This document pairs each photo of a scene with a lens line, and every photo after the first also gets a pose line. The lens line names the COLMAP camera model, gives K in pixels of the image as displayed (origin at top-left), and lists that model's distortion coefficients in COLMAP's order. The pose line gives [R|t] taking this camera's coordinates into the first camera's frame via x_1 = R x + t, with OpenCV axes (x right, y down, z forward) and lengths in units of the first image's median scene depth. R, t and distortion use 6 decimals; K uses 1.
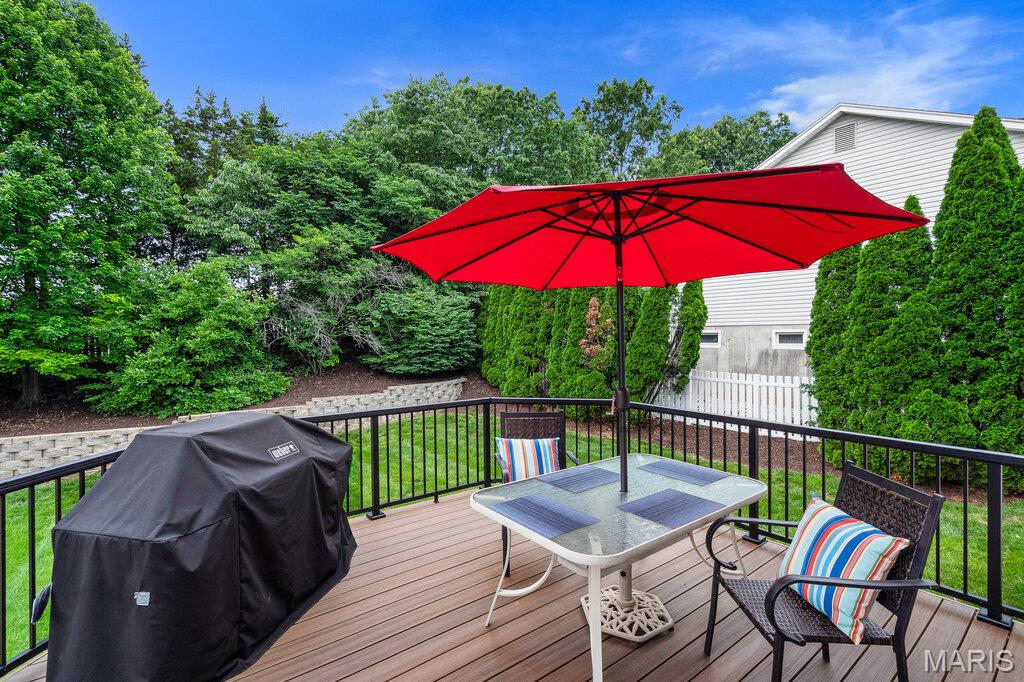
lens RADIAL K [[473.5, 0, 511.0], [0, 473.5, 337.9], [0, 0, 1]] dist [-0.003315, 0.002903]
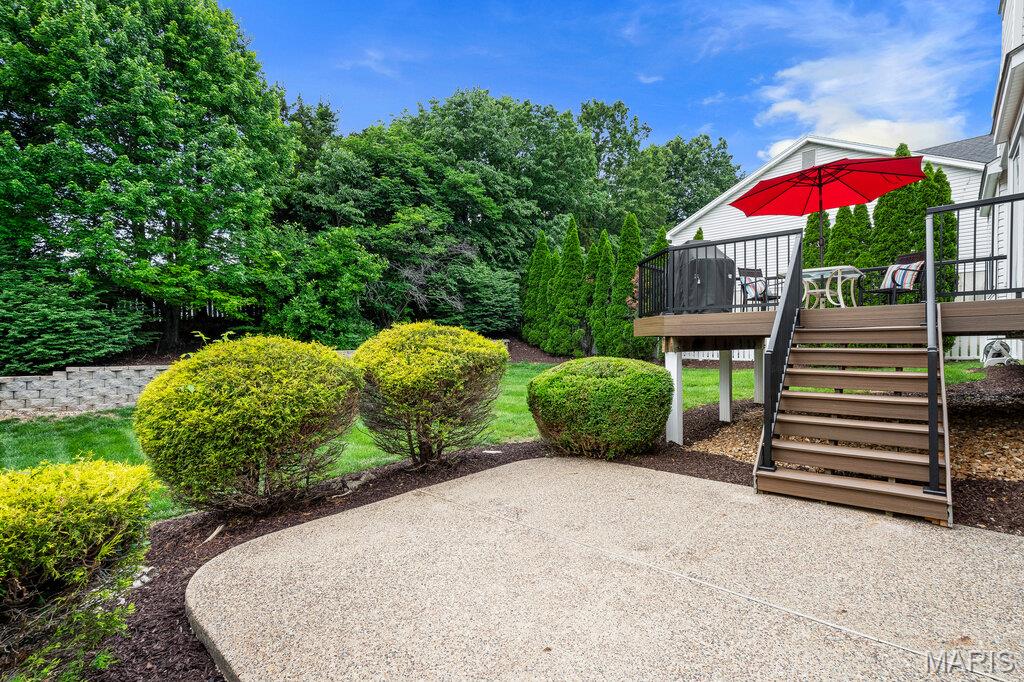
lens RADIAL K [[473.5, 0, 513.0], [0, 473.5, 347.7], [0, 0, 1]] dist [-0.003315, 0.002903]
pose [[0.989369, 0.000554, 0.145424, -0.307094], [-0.000837, 0.999998, 0.001883, 0.119719], [-0.145422, -0.001984, 0.989368, -0.238380]]
